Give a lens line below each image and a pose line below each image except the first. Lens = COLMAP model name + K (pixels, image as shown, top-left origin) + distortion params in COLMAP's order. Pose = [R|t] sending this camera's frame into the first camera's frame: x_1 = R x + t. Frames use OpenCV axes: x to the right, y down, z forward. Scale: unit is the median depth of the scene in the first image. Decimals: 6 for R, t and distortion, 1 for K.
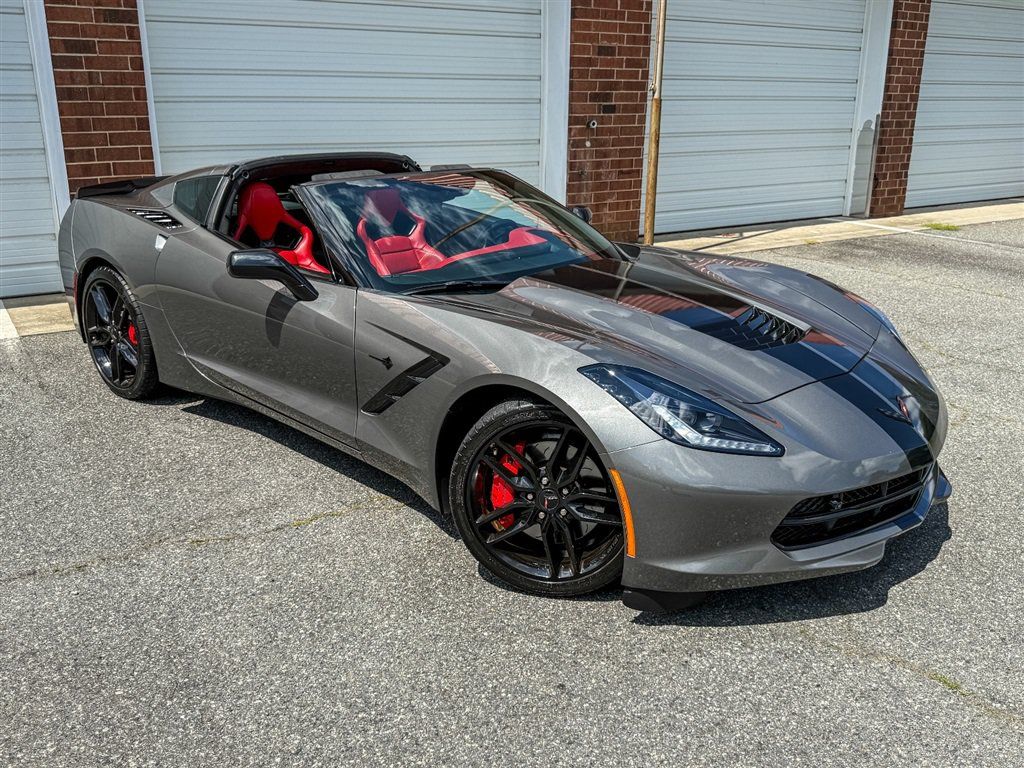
lens RADIAL K [[907.8, 0, 512.0], [0, 907.8, 385.5], [0, 0, 1]] dist [0.132138, -0.277763]
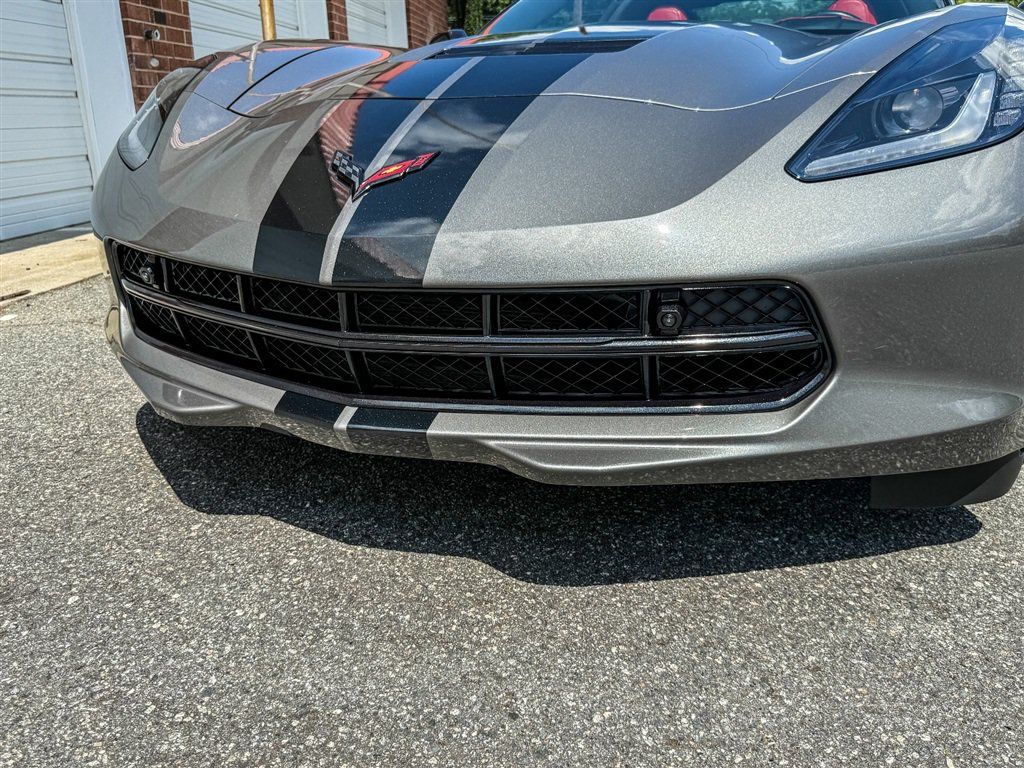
lens RADIAL K [[879.7, 0, 519.2], [0, 879.7, 381.9], [0, 0, 1]] dist [-0.007763, -0.013662]
pose [[0.618443, -0.252308, 0.744224, -0.399438], [0.268607, 0.957884, 0.101533, -0.025875], [-0.738498, 0.137112, 0.660168, 0.485847]]
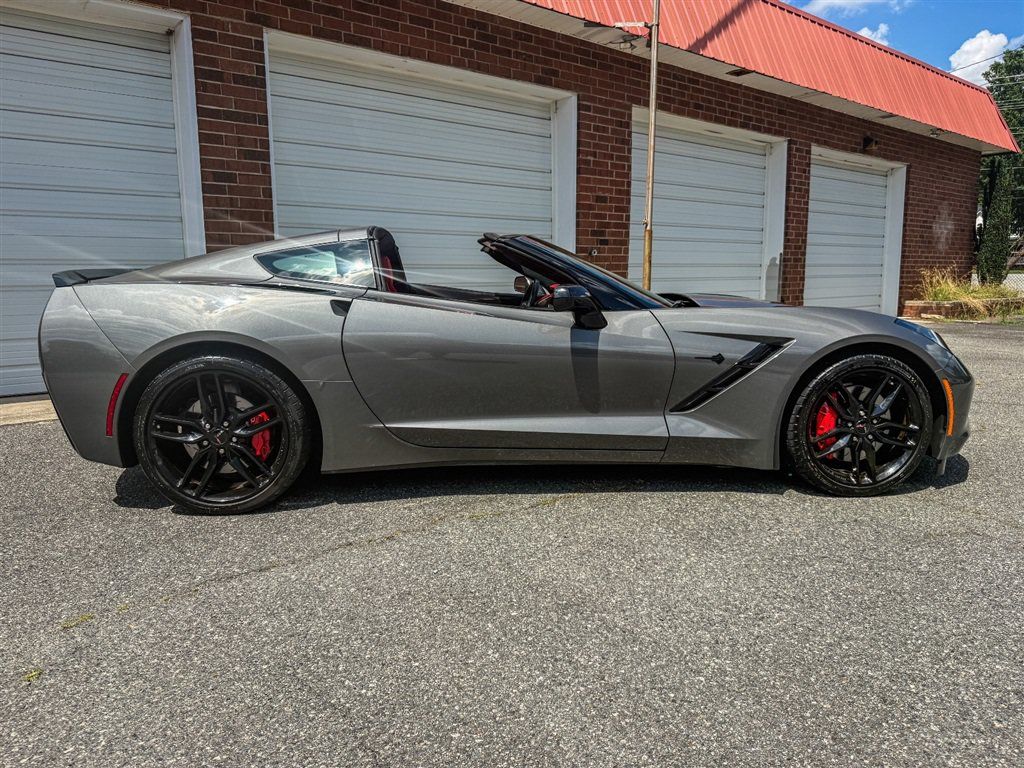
lens RADIAL K [[729.0, 0, 512.6], [0, 729.0, 383.3], [0, 0, 1]] dist [0.046932, -0.085616]
pose [[0.993647, -0.027273, 0.109186, -0.186212], [0.044262, 0.986711, -0.156341, 0.071168], [-0.103471, 0.160181, 0.981649, 0.033667]]
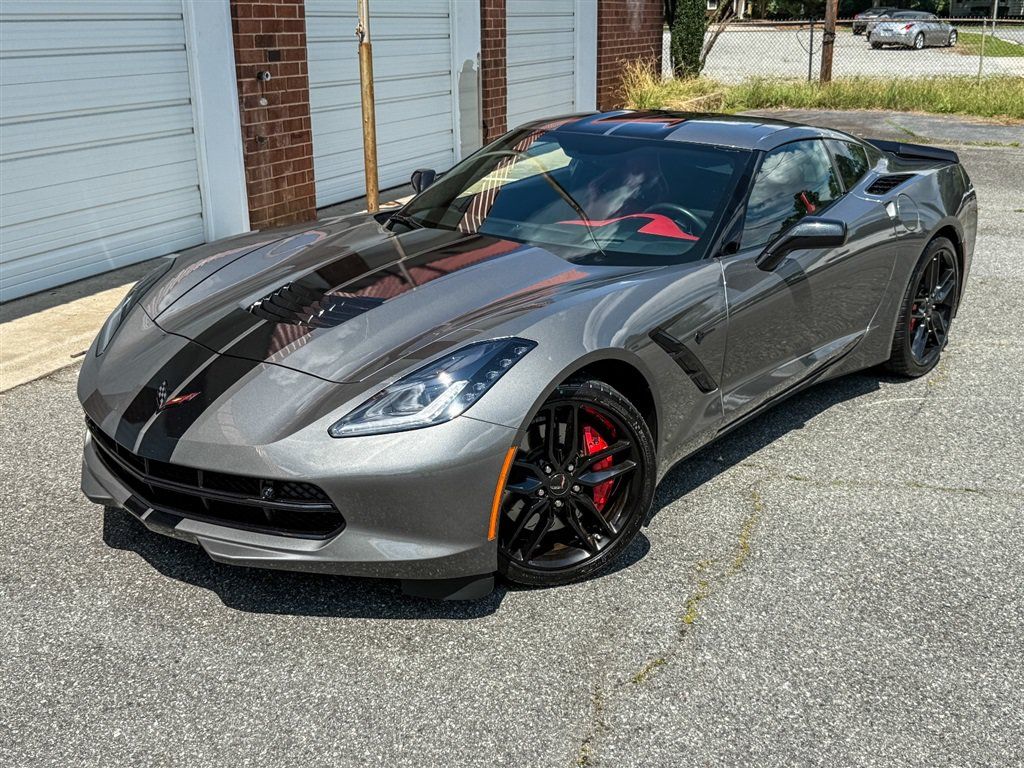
lens RADIAL K [[1134.1, 0, 502.1], [0, 1134.1, 379.8], [0, 0, 1]] dist [0.212146, -0.525504]
pose [[0.810295, -0.187287, 0.555290, -0.429686], [0.189808, 0.980353, 0.053678, -0.064482], [-0.554433, 0.061903, 0.829923, 0.134650]]
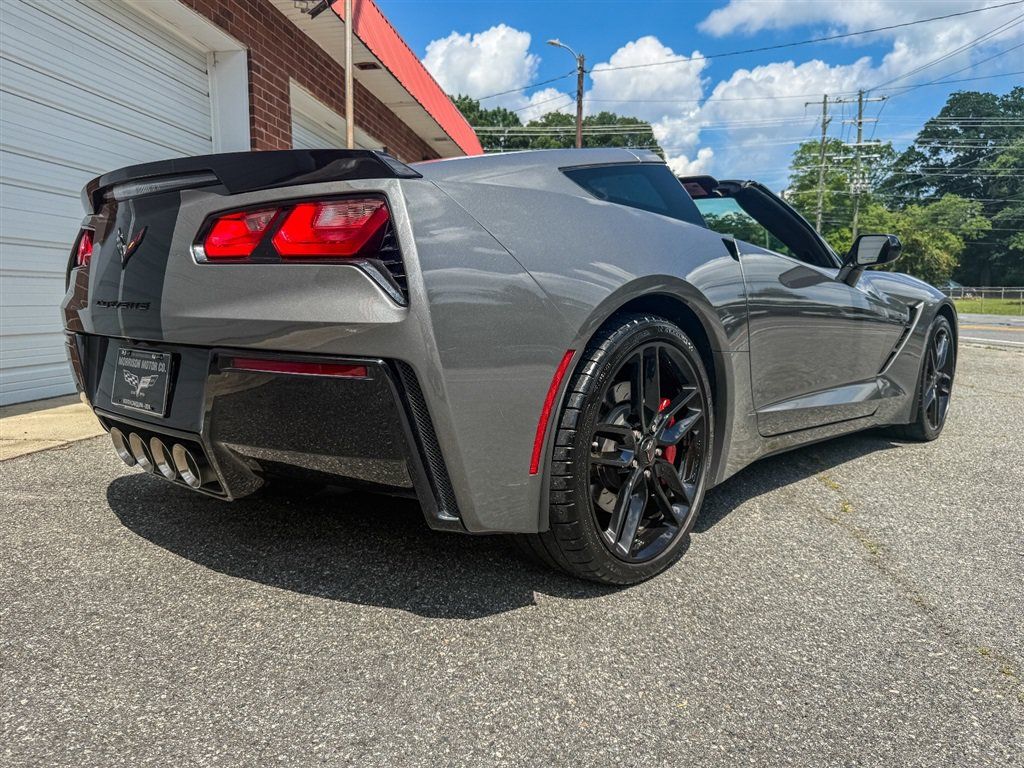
lens RADIAL K [[774.9, 0, 512.2], [0, 774.9, 384.5], [0, 0, 1]] dist [0.091637, -0.187258]
pose [[0.639553, -0.087886, 0.763707, -0.562960], [0.236408, 0.967787, -0.086605, 0.015460], [-0.731494, 0.235935, 0.639727, 0.335423]]
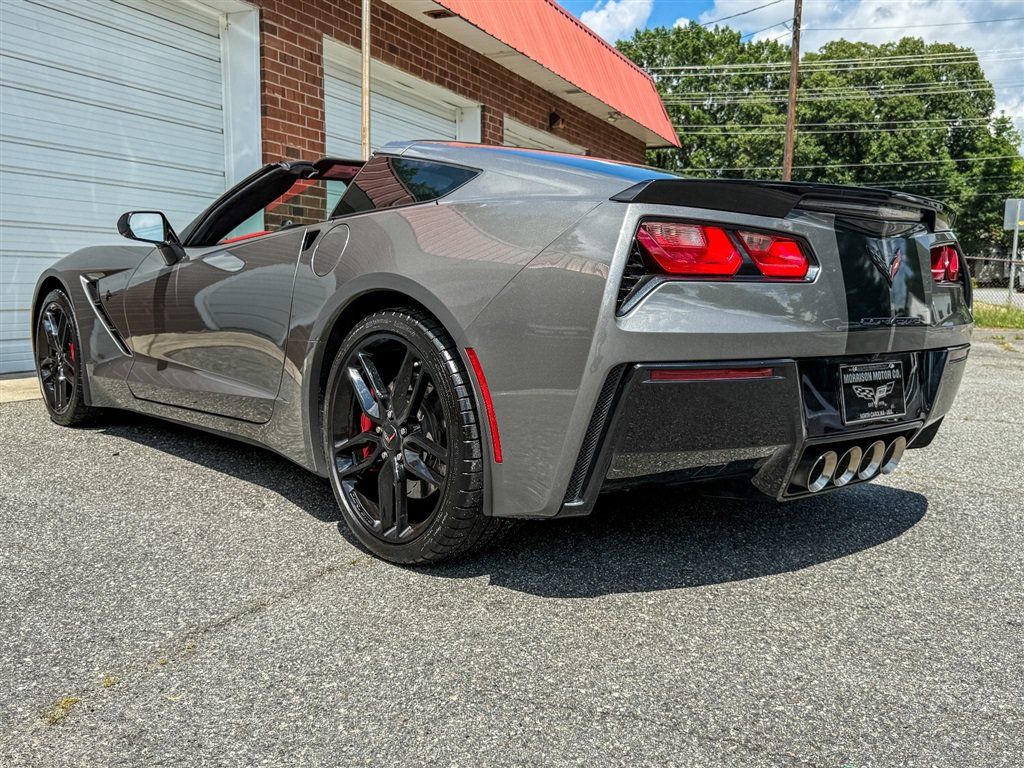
lens RADIAL K [[962.2, 0, 511.4], [0, 962.2, 385.0], [0, 0, 1]] dist [0.158496, -0.360855]
pose [[0.828714, -0.050450, 0.557393, -0.379458], [0.157773, 0.976596, -0.146180, 0.088044], [-0.536973, 0.209083, 0.817279, 0.093097]]
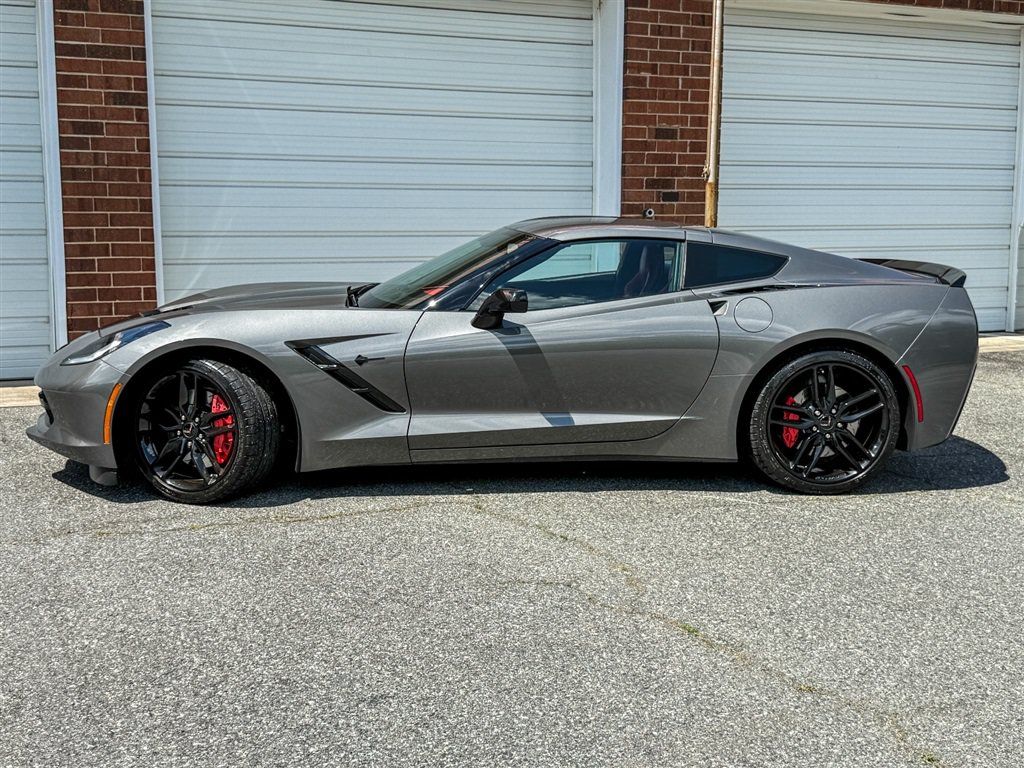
lens RADIAL K [[1271.8, 0, 514.1], [0, 1271.8, 379.0], [0, 0, 1]] dist [0.152513, -0.278150]
pose [[0.989257, 0.015986, -0.145312, 0.180021], [-0.041250, 0.984135, -0.172557, 0.111932], [0.140248, 0.176697, 0.974222, -0.230043]]
